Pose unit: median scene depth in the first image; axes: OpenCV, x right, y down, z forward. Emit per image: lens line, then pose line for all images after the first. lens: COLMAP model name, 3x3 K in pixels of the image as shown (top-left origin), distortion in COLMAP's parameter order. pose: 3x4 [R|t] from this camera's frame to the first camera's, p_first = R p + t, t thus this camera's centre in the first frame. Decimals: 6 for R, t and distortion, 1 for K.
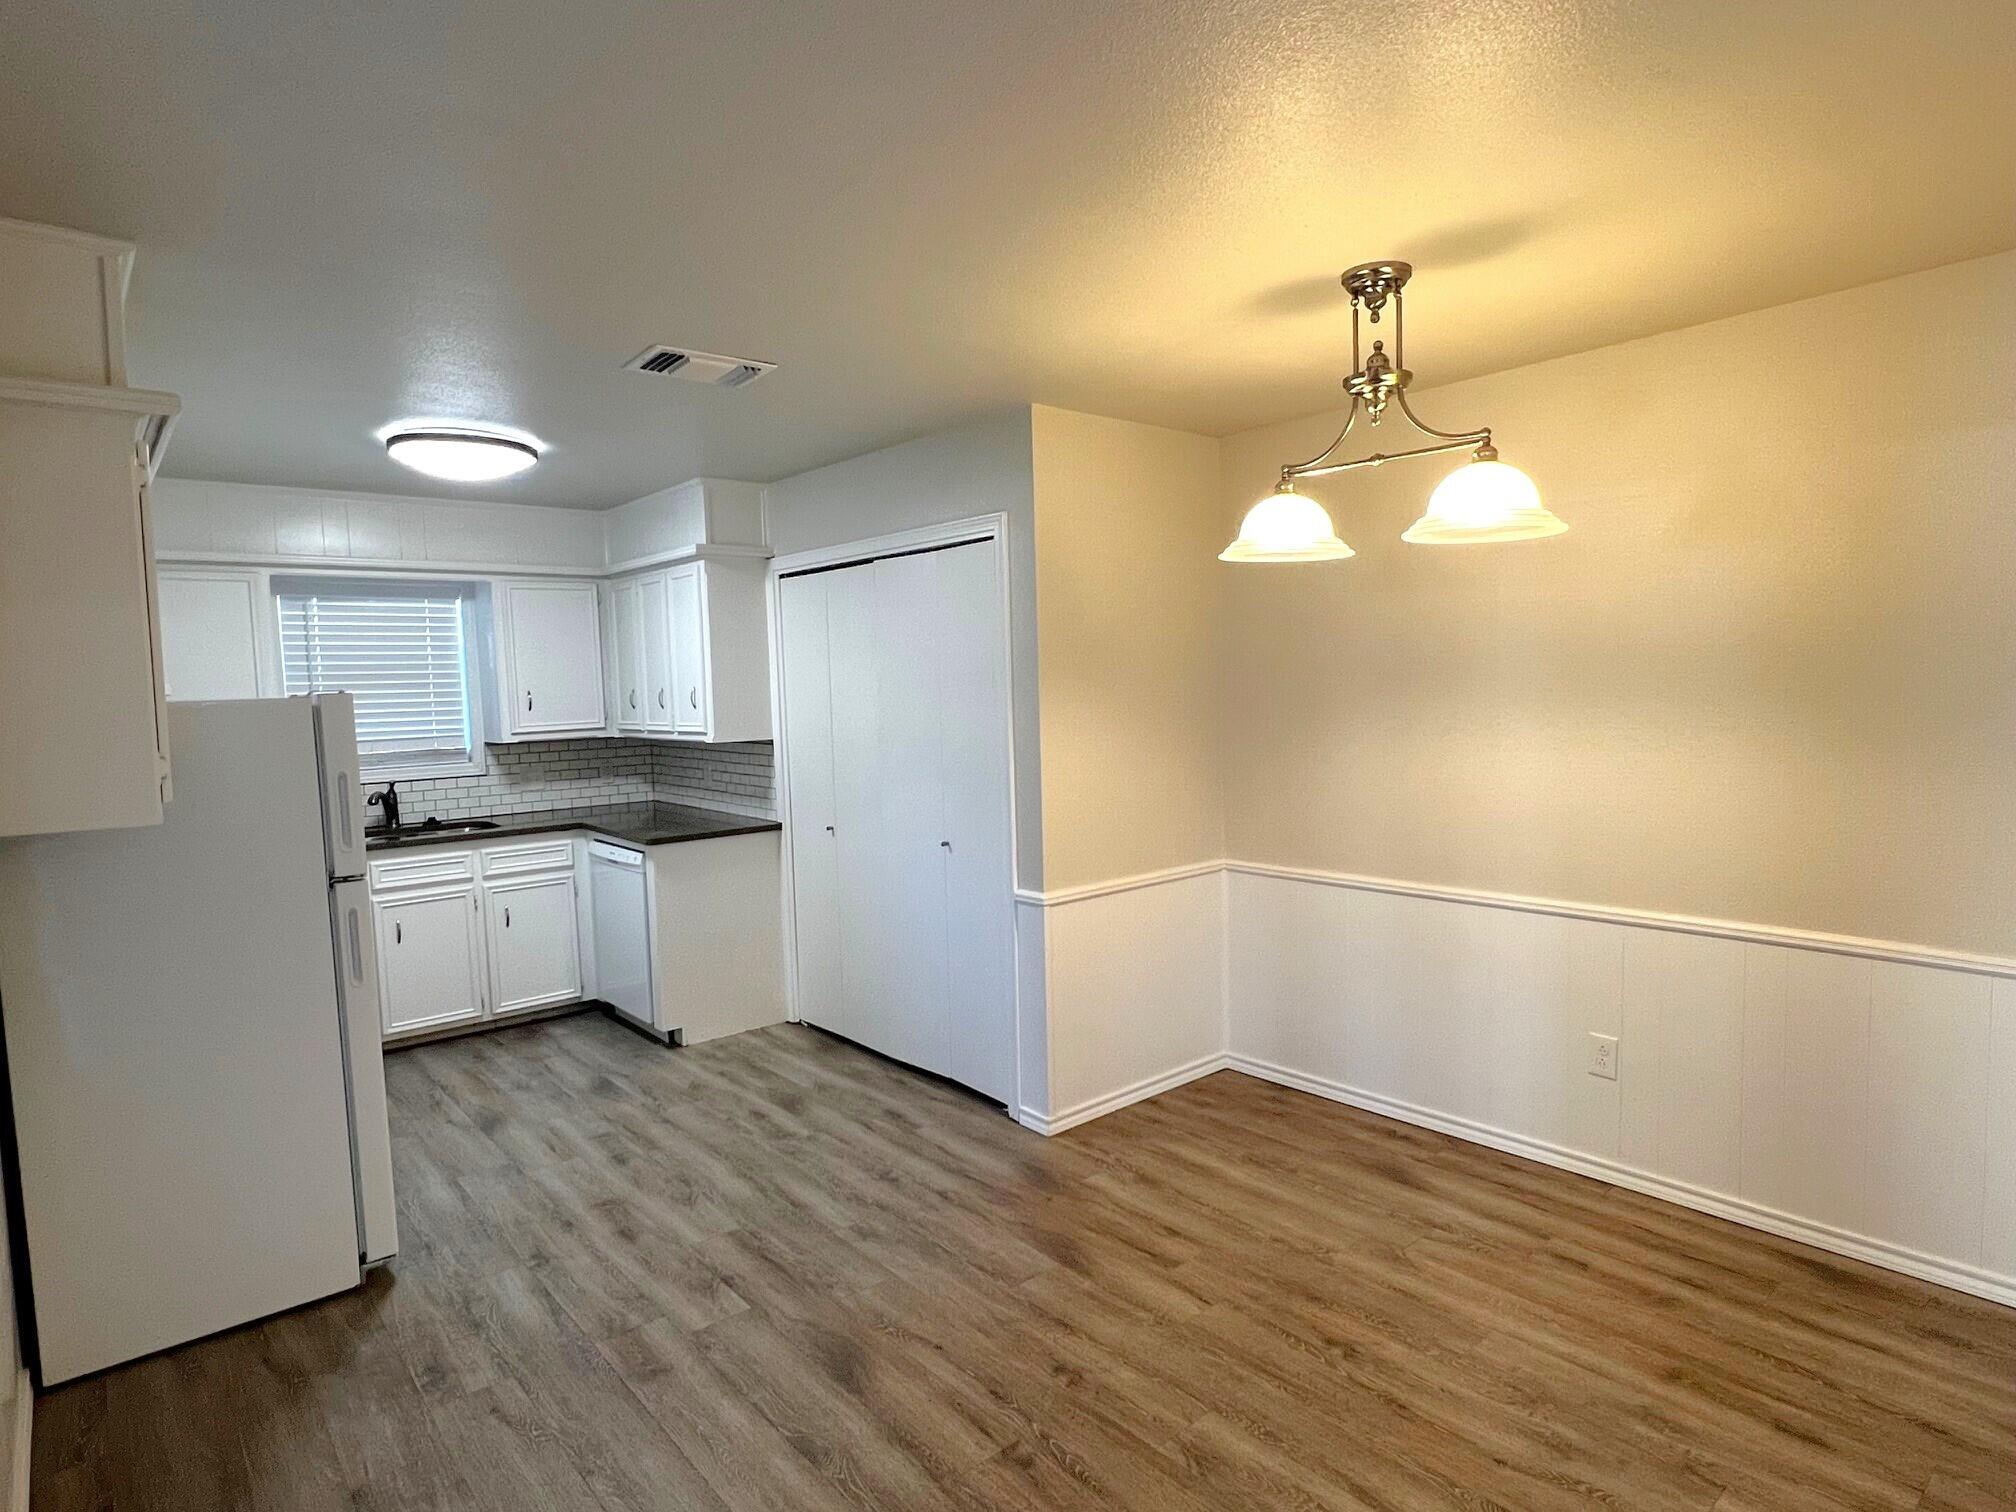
lens RADIAL K [[1109.4, 0, 997.5], [0, 1109.4, 762.2], [0, 0, 1]] dist [0.001901, -0.001548]
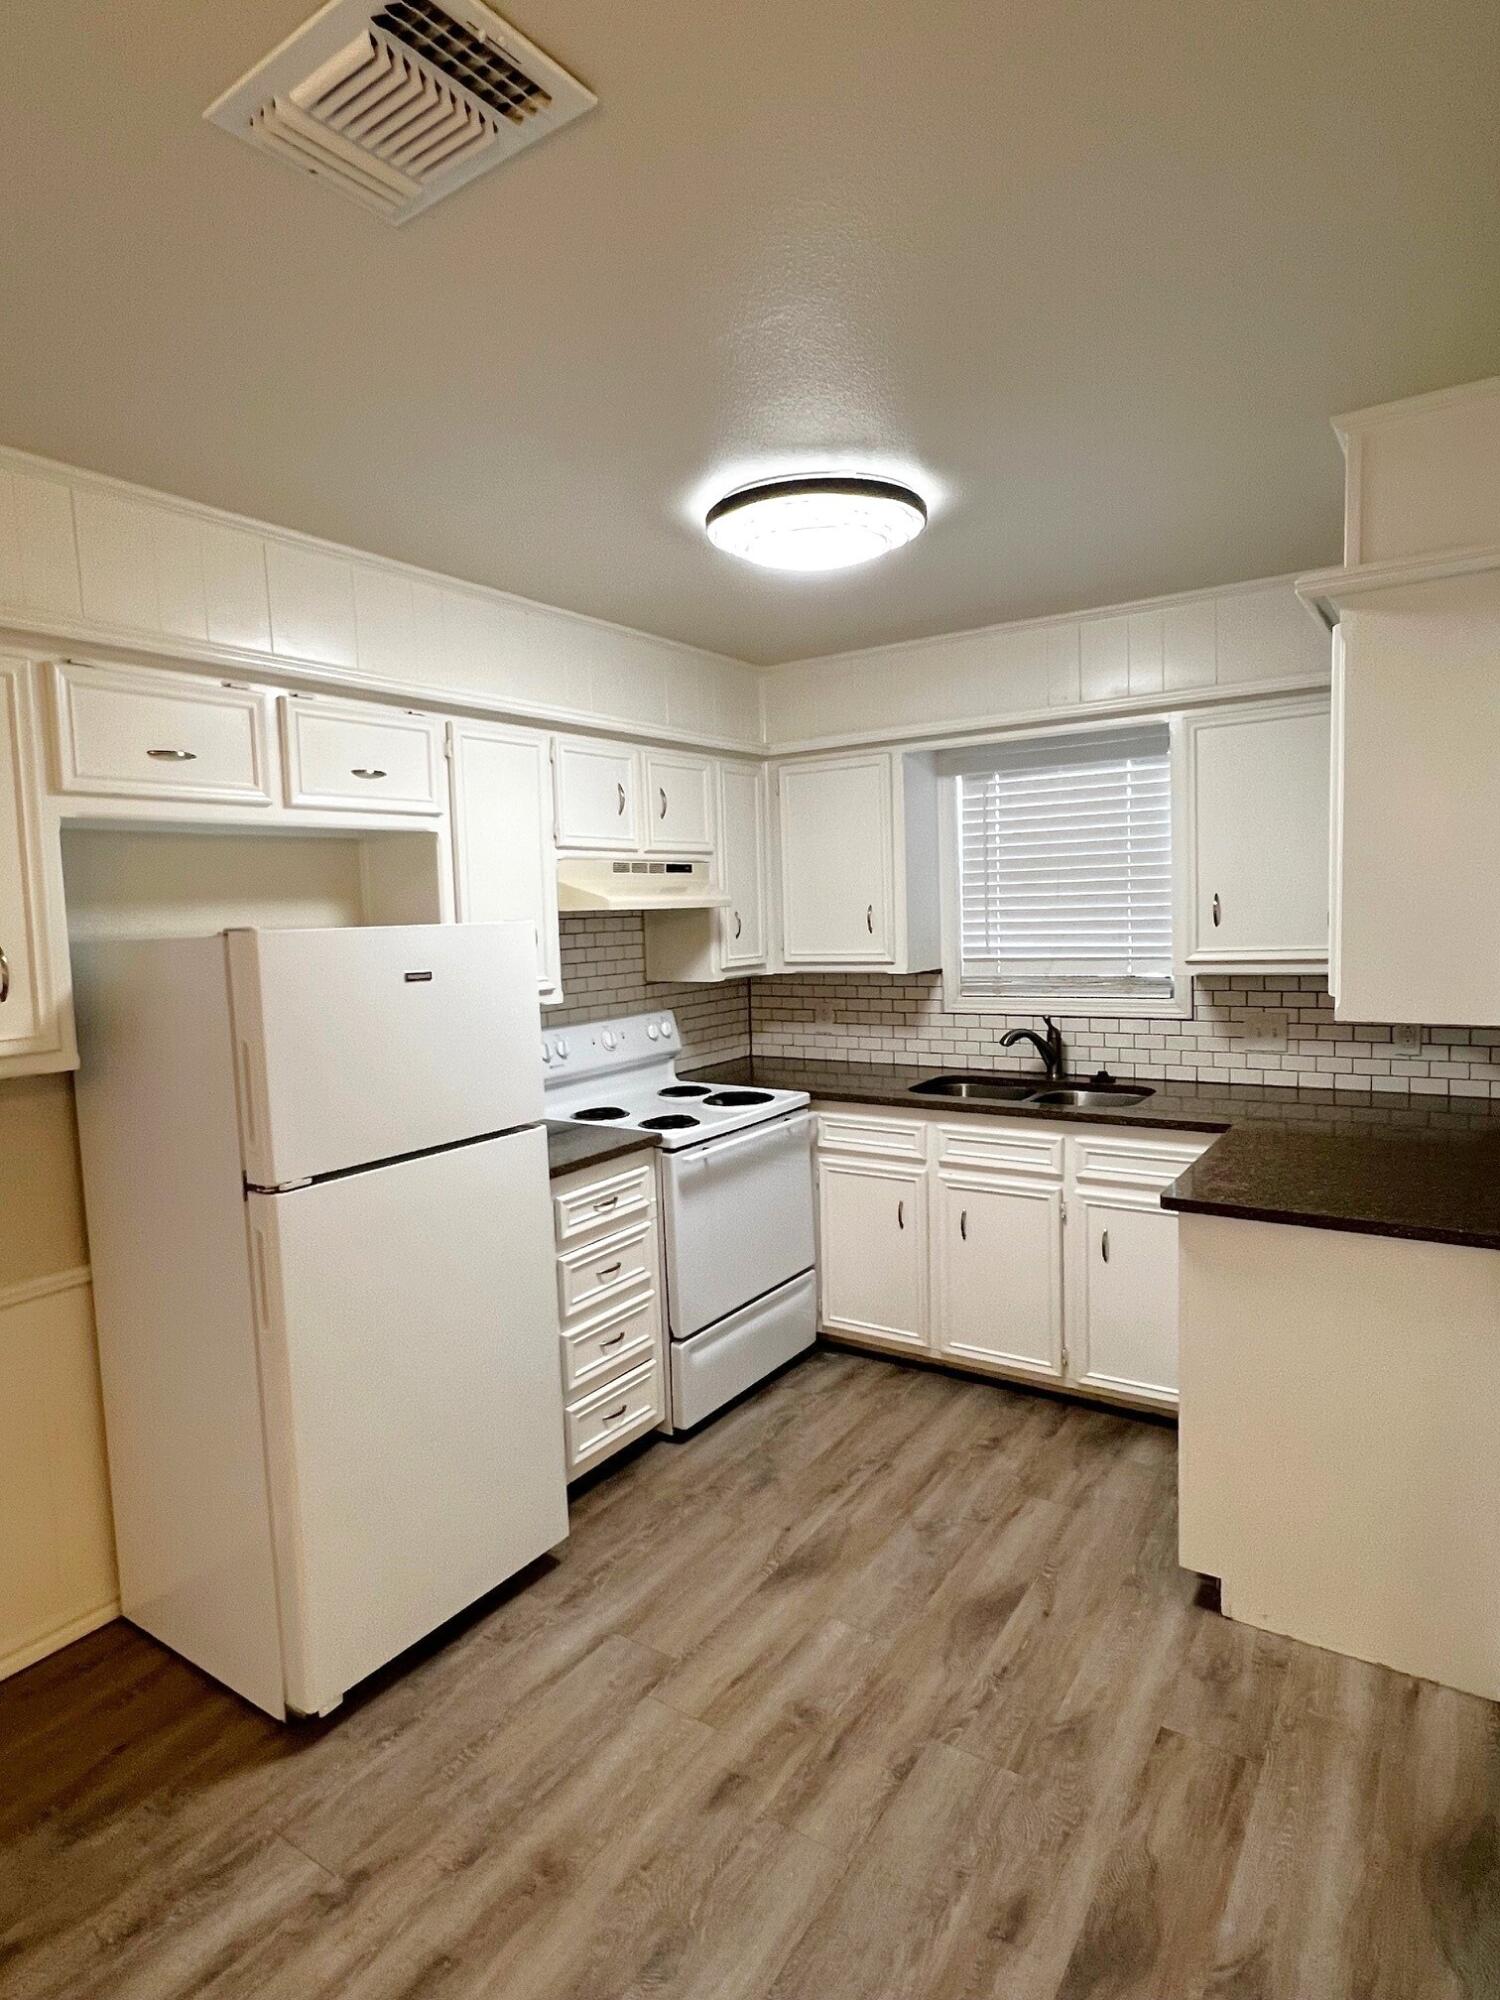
lens RADIAL K [[1103.0, 0, 750.0], [0, 1103.0, 1000.0], [0, 0, 1]] dist [-0.000301, -0.000118]
pose [[0.283984, 0.102200, -0.953367, 0.104173], [-0.044322, 0.994640, 0.093422, -0.058143], [0.957804, 0.015725, 0.286992, 0.656268]]
